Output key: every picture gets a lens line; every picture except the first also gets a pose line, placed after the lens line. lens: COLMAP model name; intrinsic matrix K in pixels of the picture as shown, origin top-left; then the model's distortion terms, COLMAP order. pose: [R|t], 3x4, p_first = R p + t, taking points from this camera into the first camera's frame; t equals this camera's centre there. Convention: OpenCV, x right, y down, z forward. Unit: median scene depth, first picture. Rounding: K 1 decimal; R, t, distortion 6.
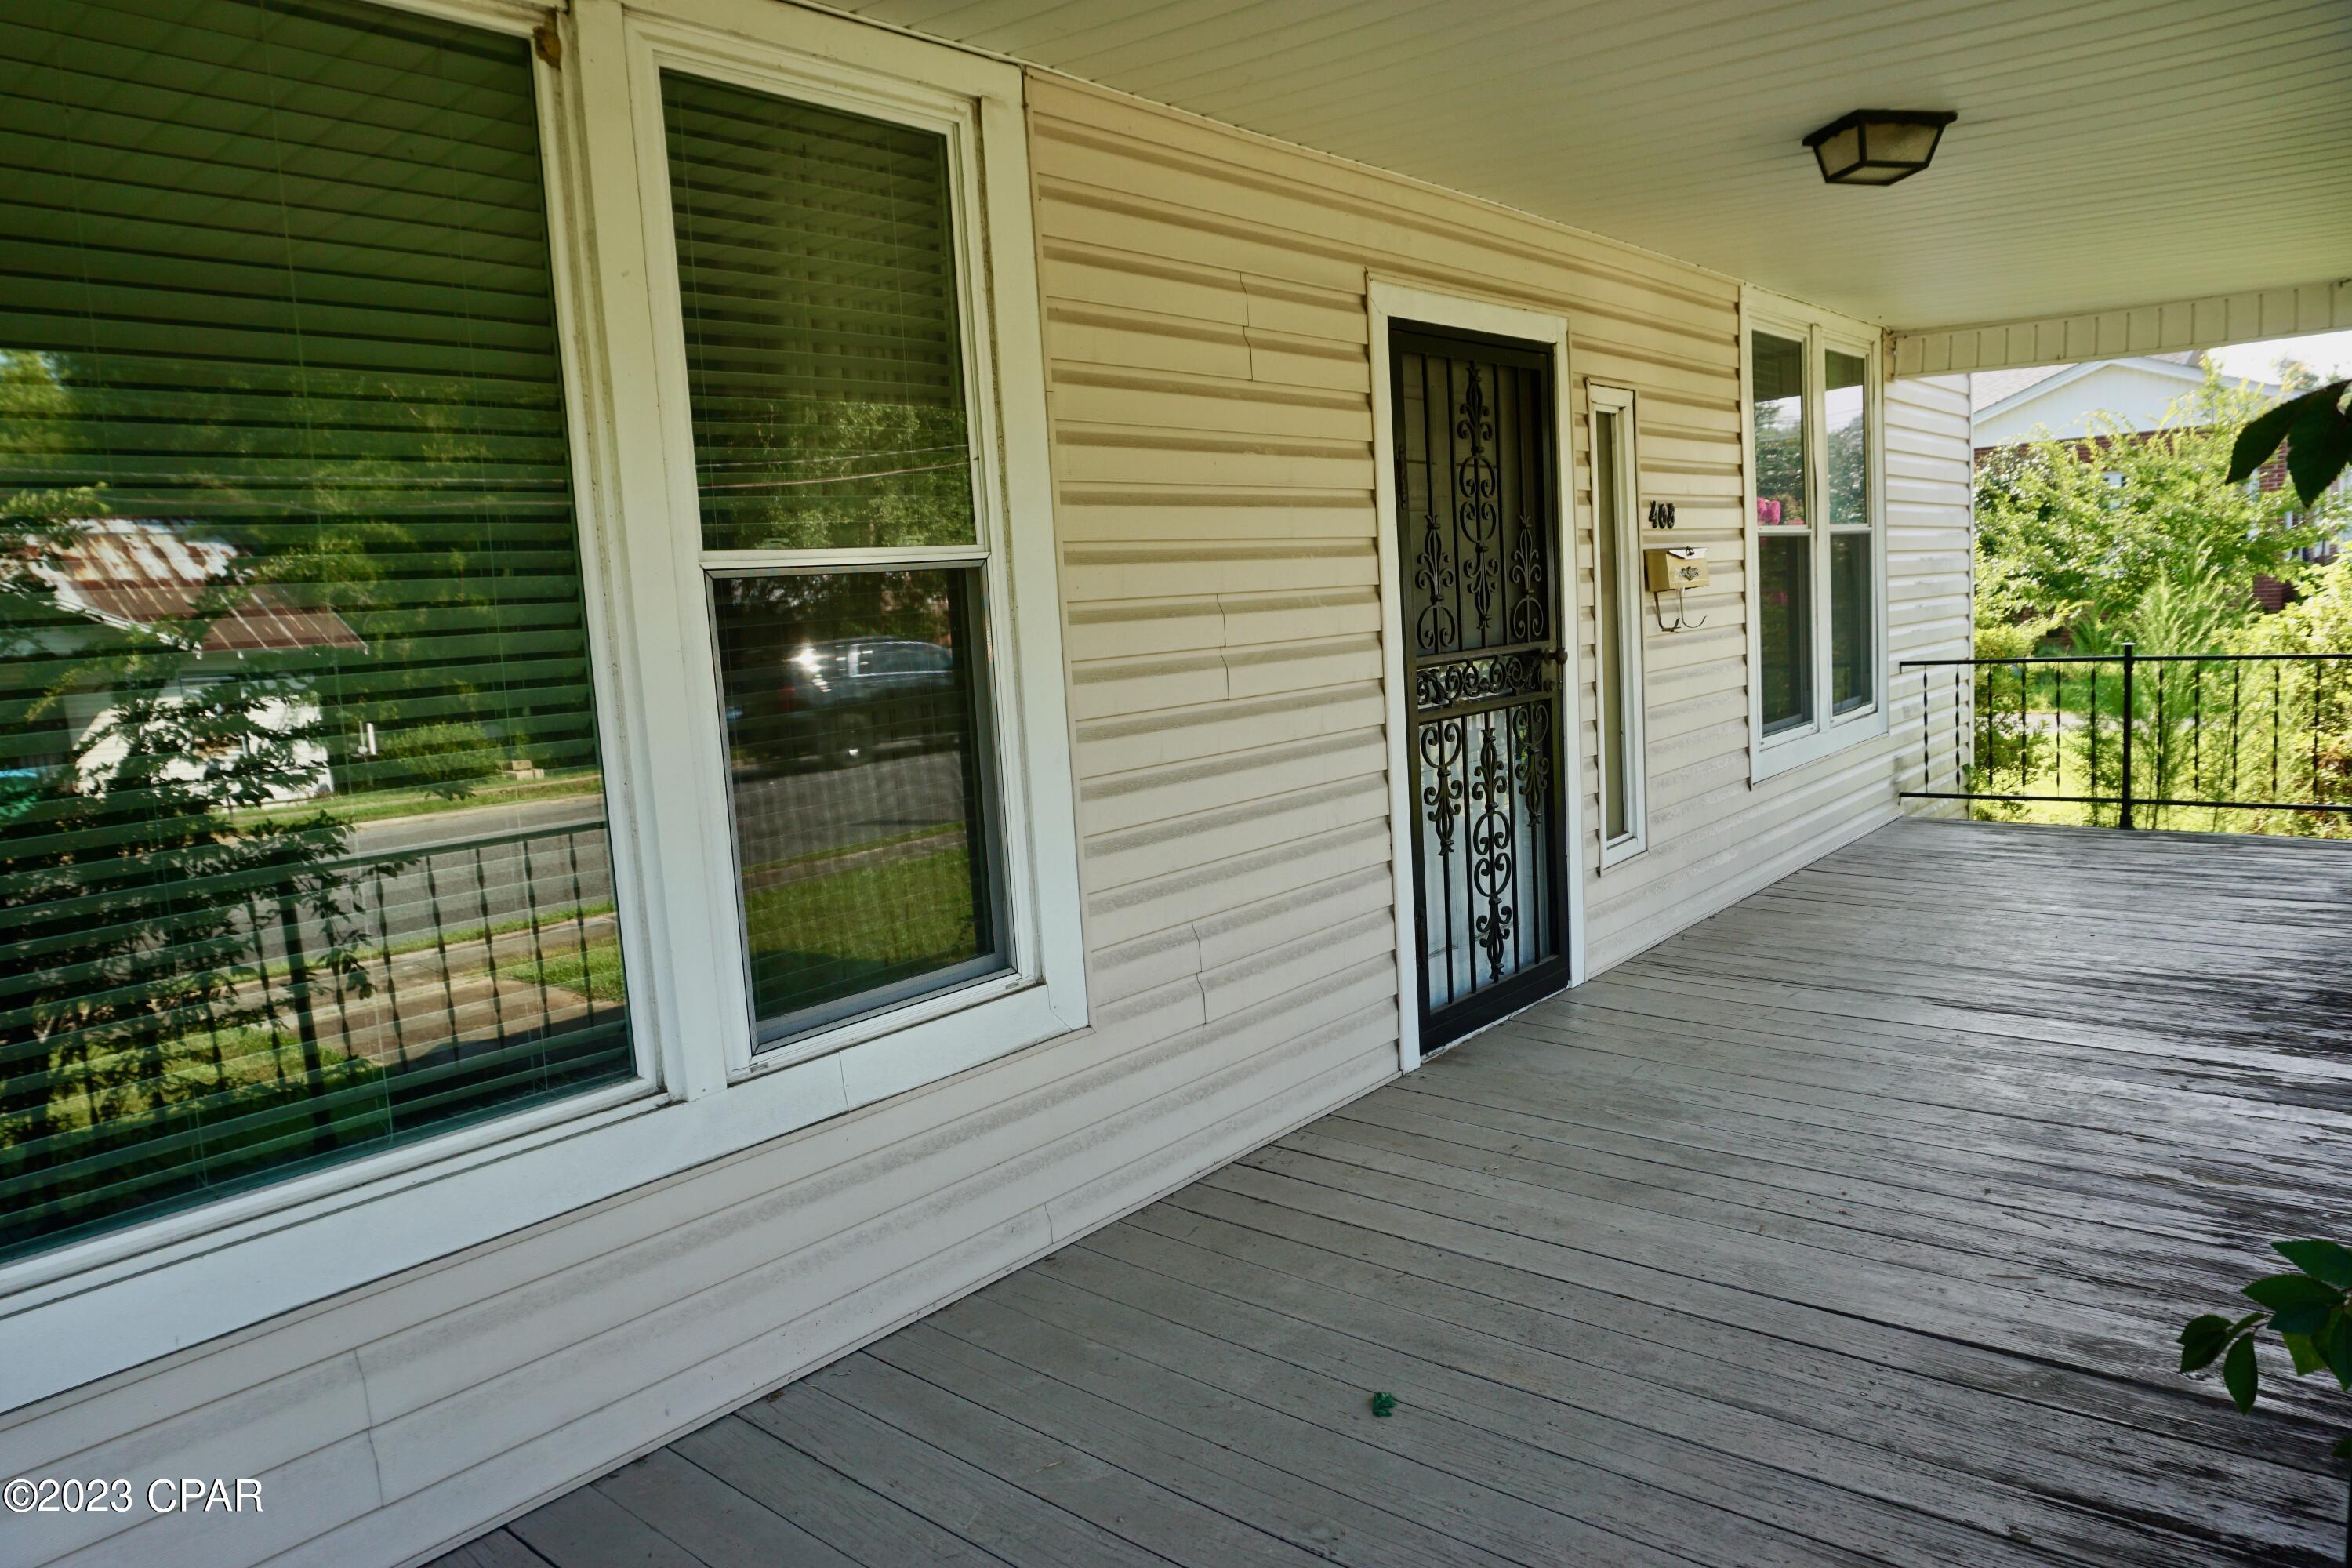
lens RADIAL K [[1573.9, 0, 1183.0], [0, 1573.9, 788.7], [0, 0, 1]] dist [-0.055734, 0.030859]
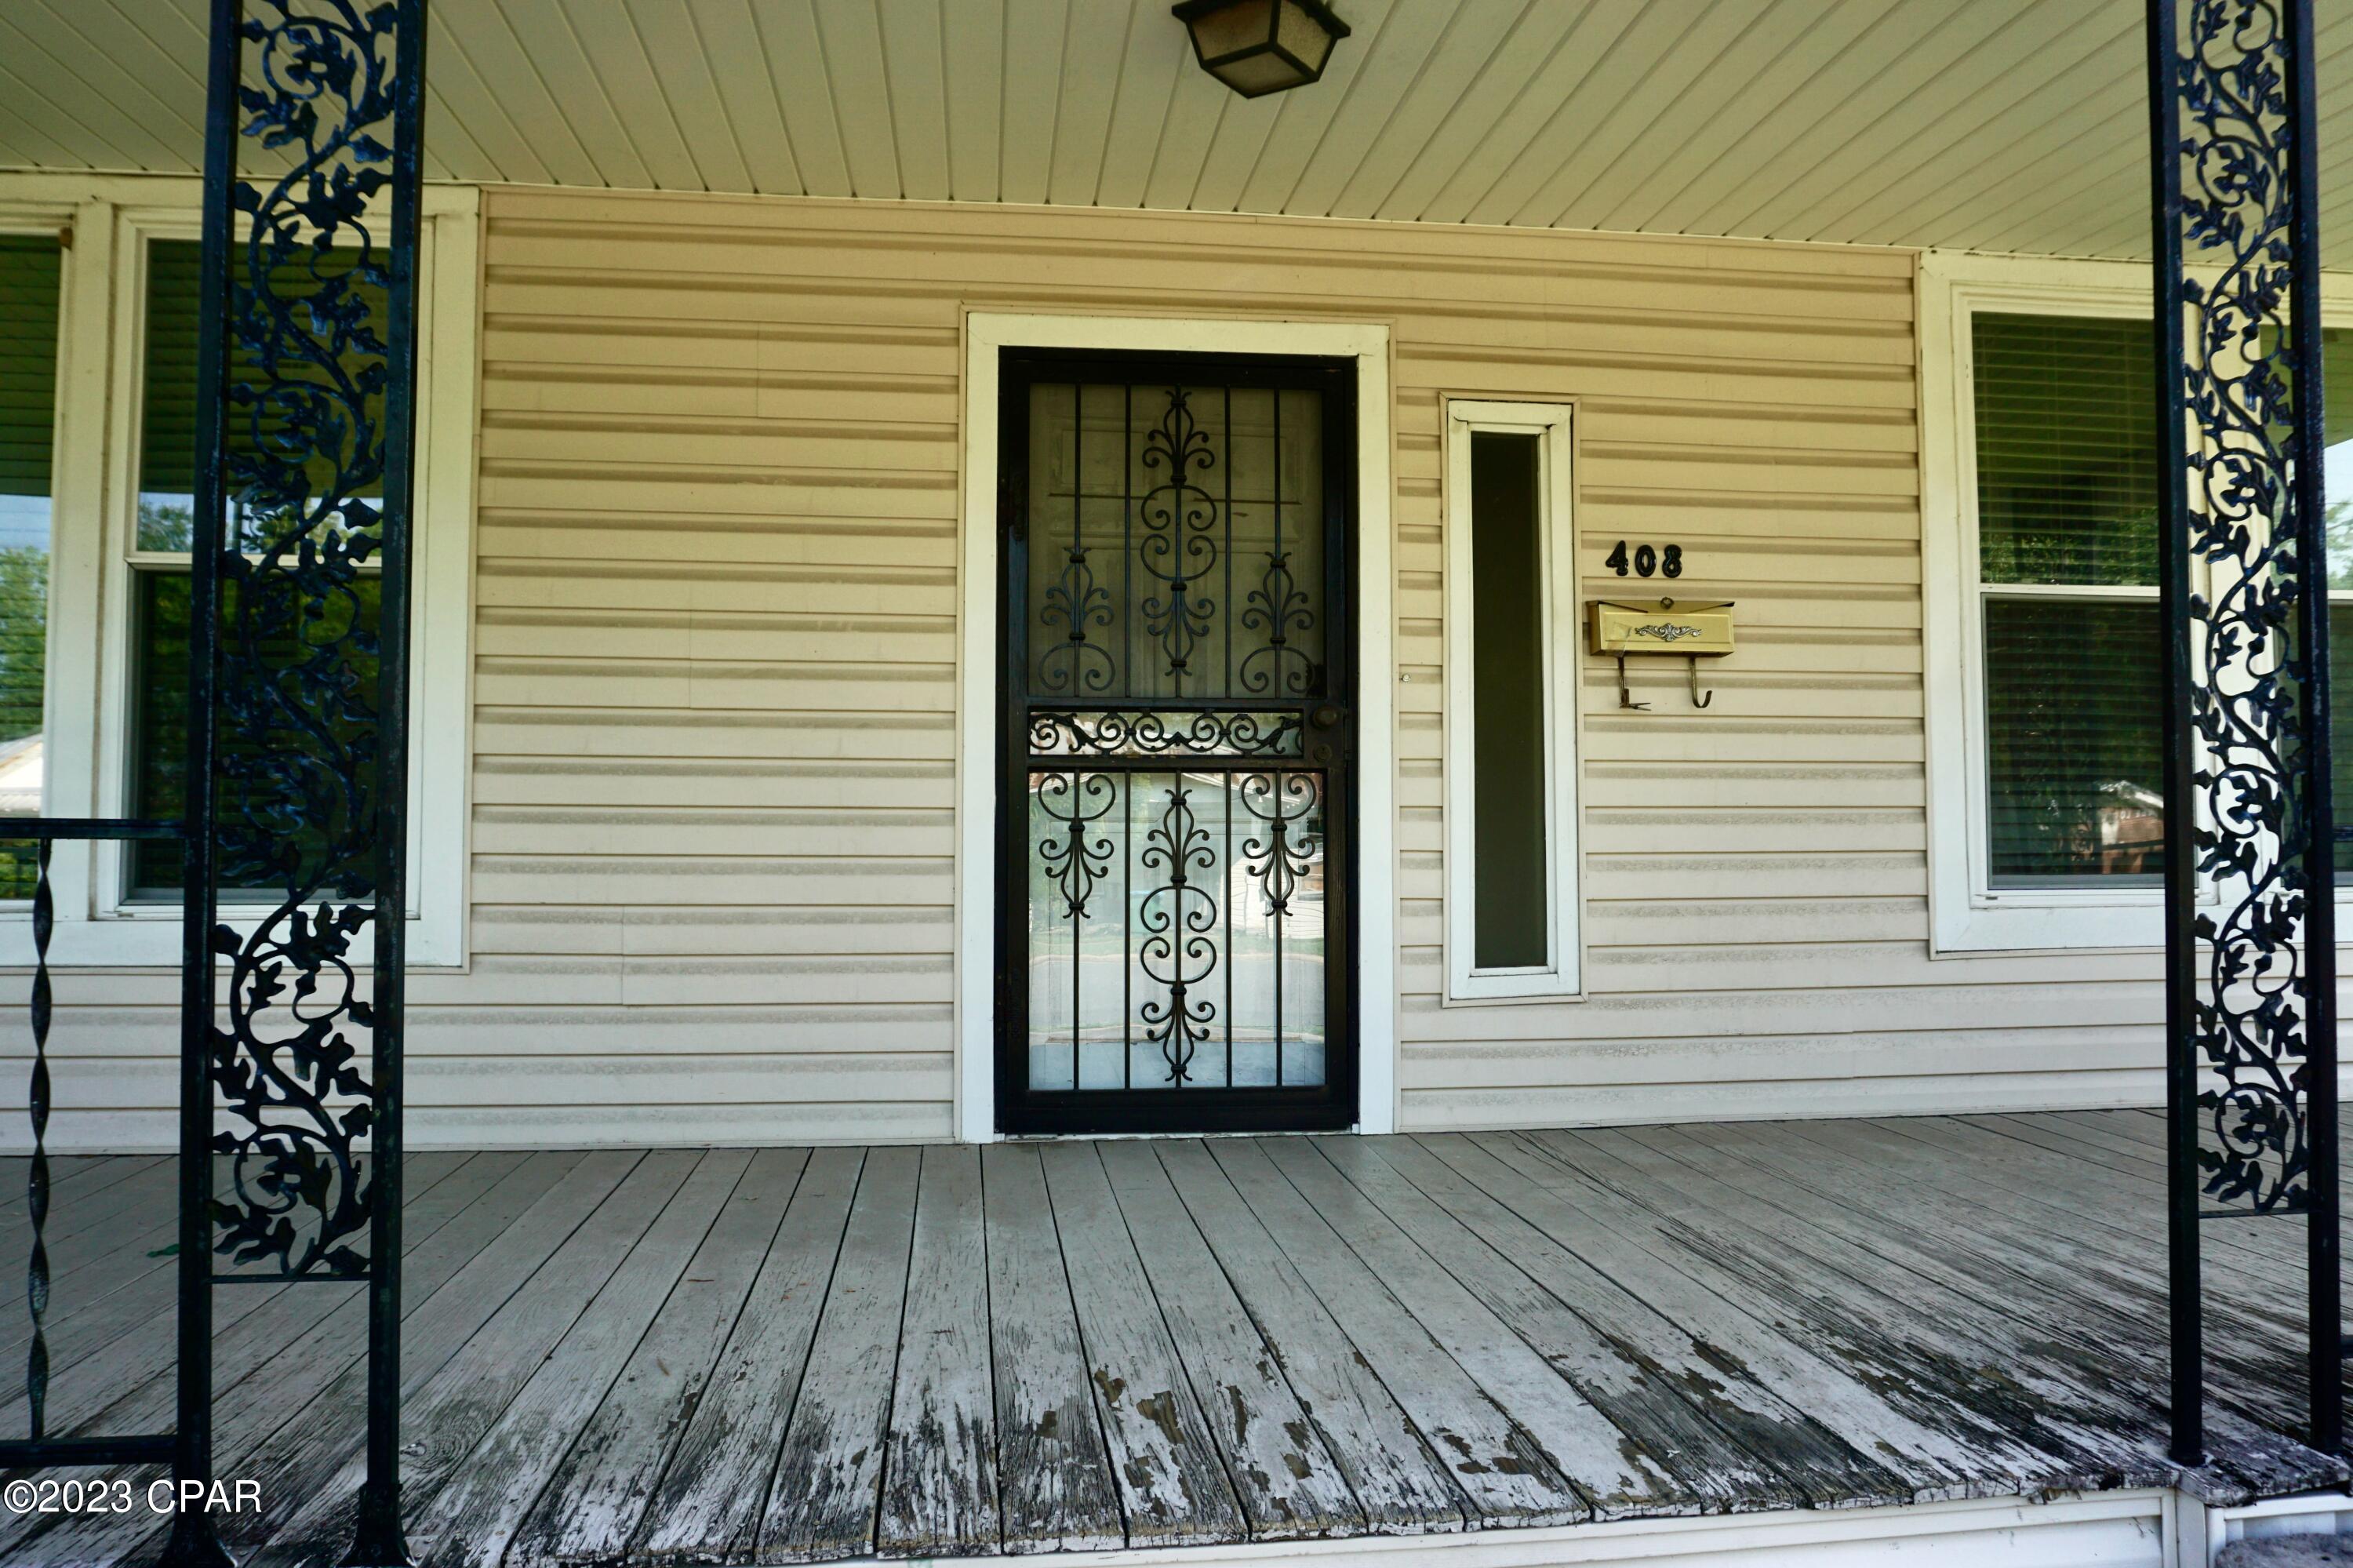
lens RADIAL K [[1613.6, 0, 1176.5], [0, 1613.6, 784.0], [0, 0, 1]] dist [-0.054498, 0.039751]
pose [[0.728927, 0.032445, -0.683822, 0.897954], [-0.128190, 0.987677, -0.089783, 0.044196], [0.672483, 0.153105, 0.724104, 0.385263]]
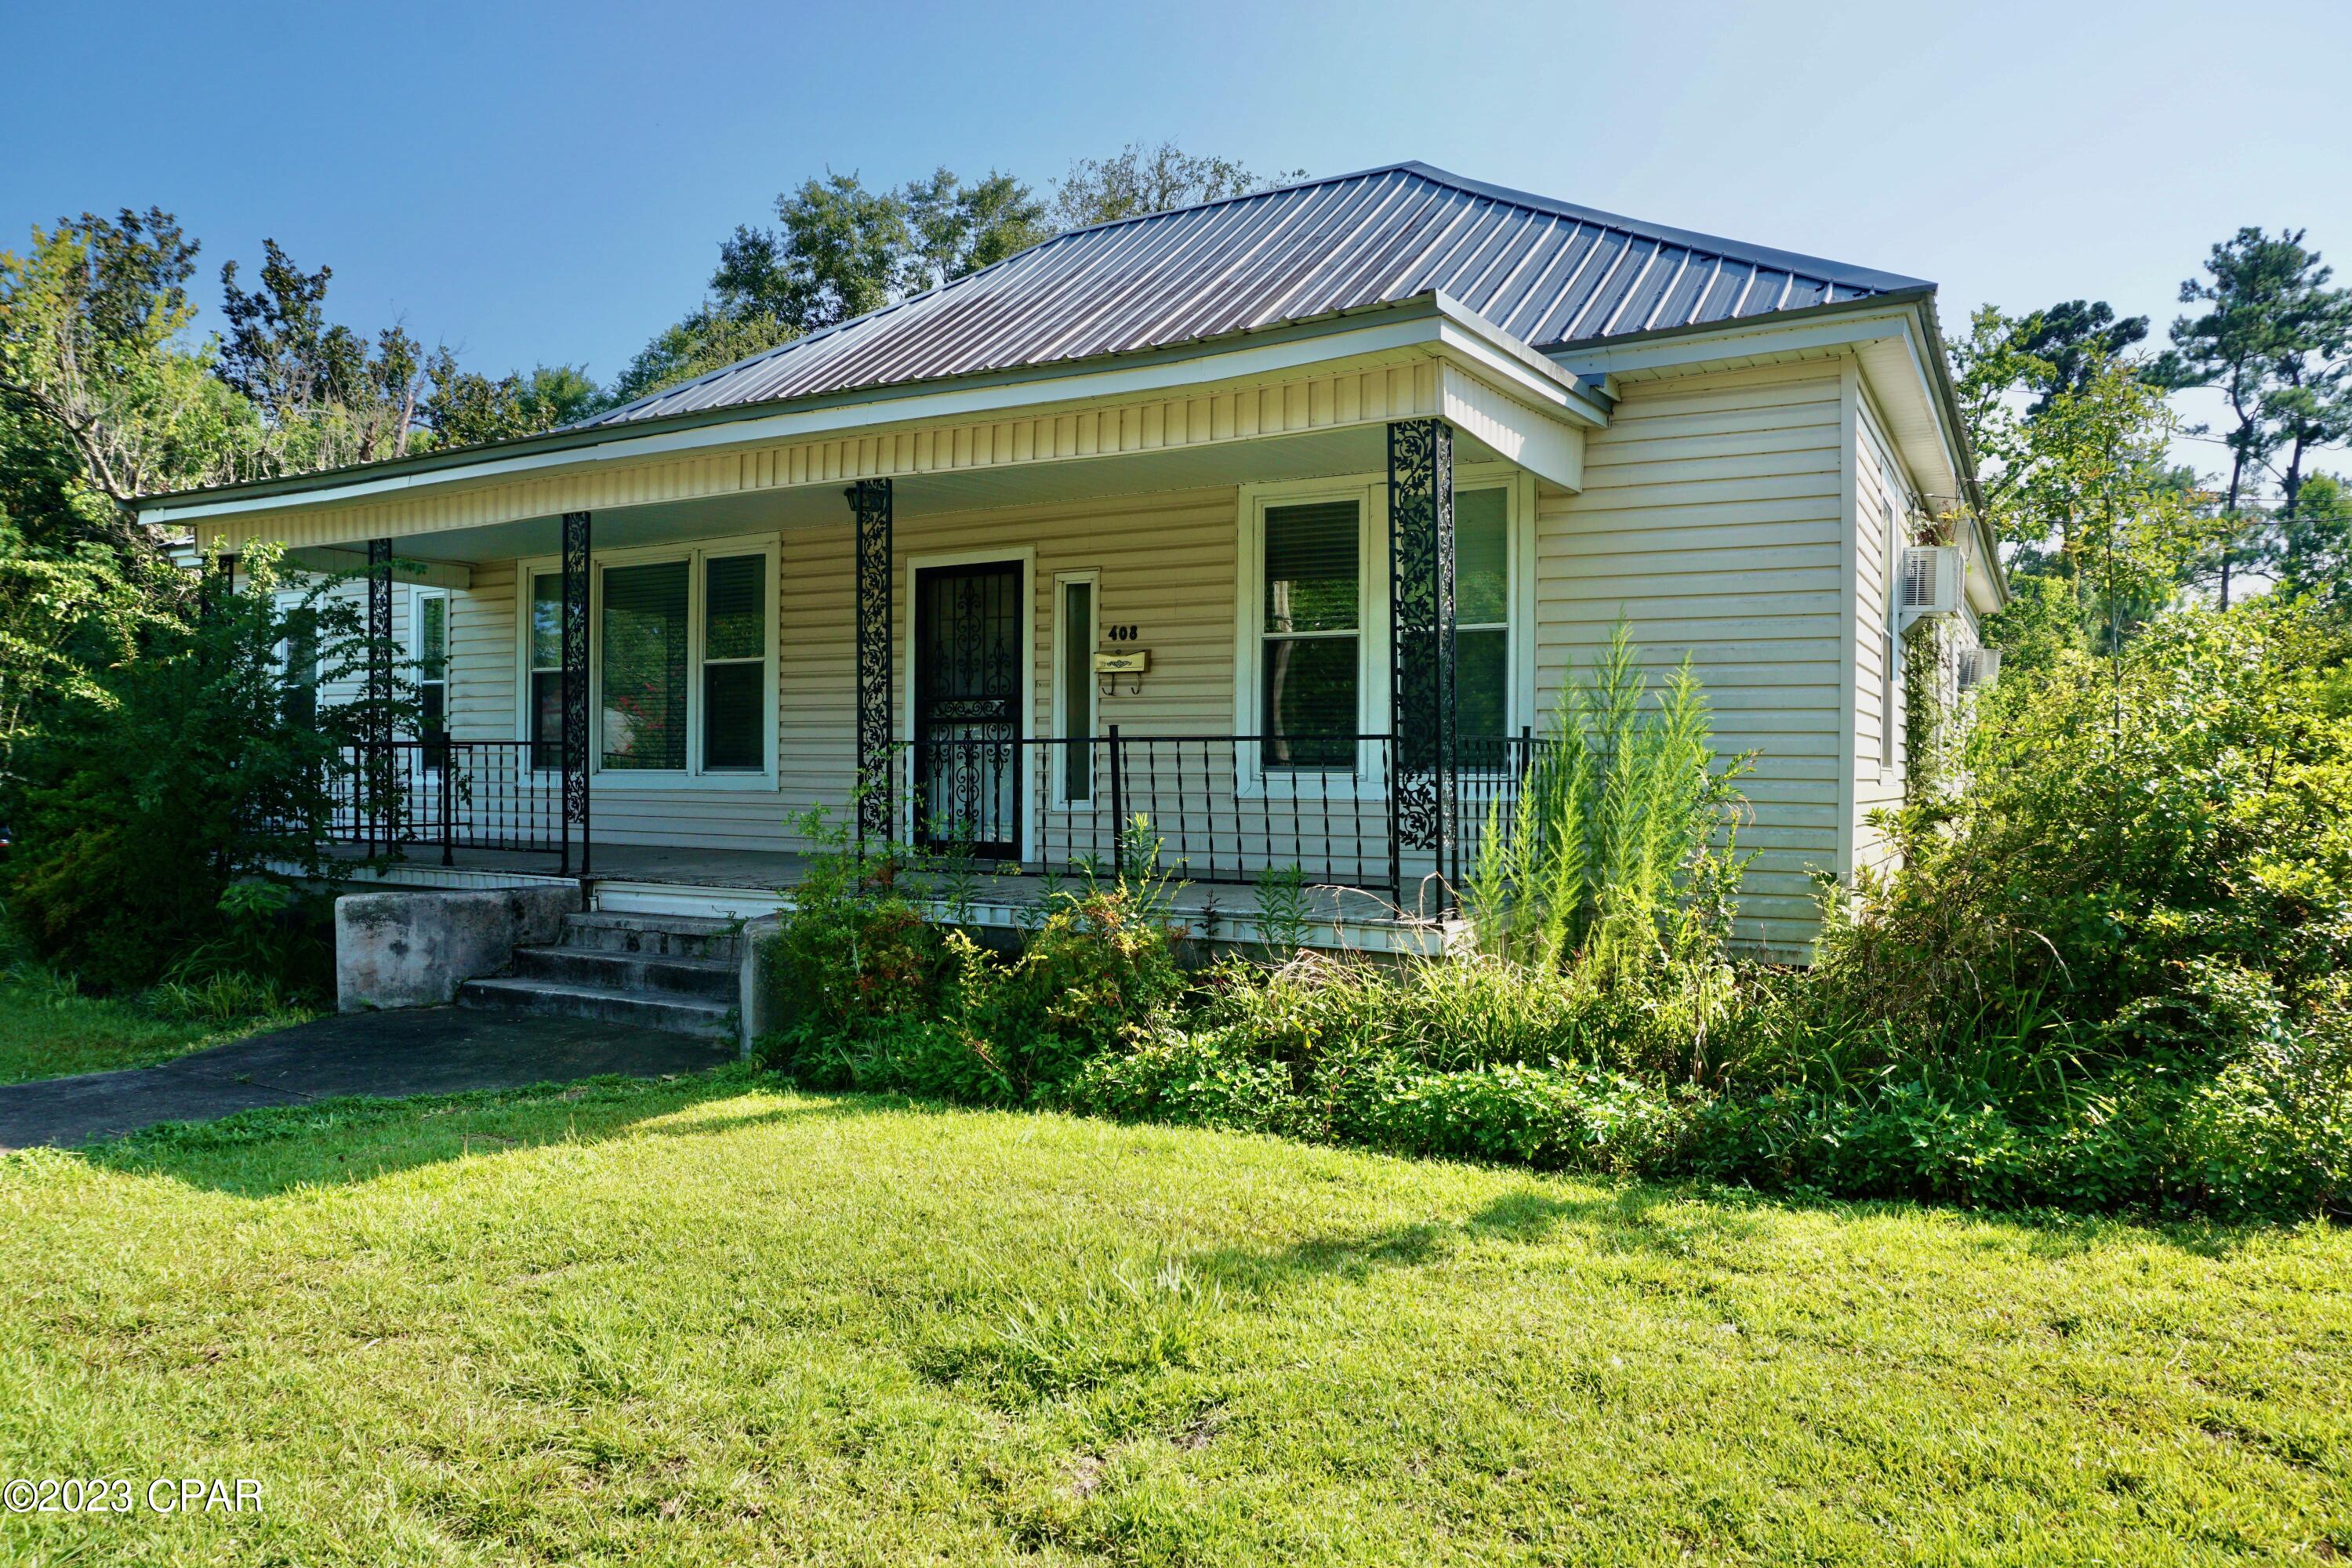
lens RADIAL K [[1612.8, 0, 1176.0], [0, 1612.8, 784.0], [0, 0, 1]] dist [-0.054498, 0.039751]
pose [[0.162466, 0.070021, -0.984227, 2.902754], [-0.142013, 0.988753, 0.046901, -0.127532], [0.976441, 0.132154, 0.170583, 1.001440]]
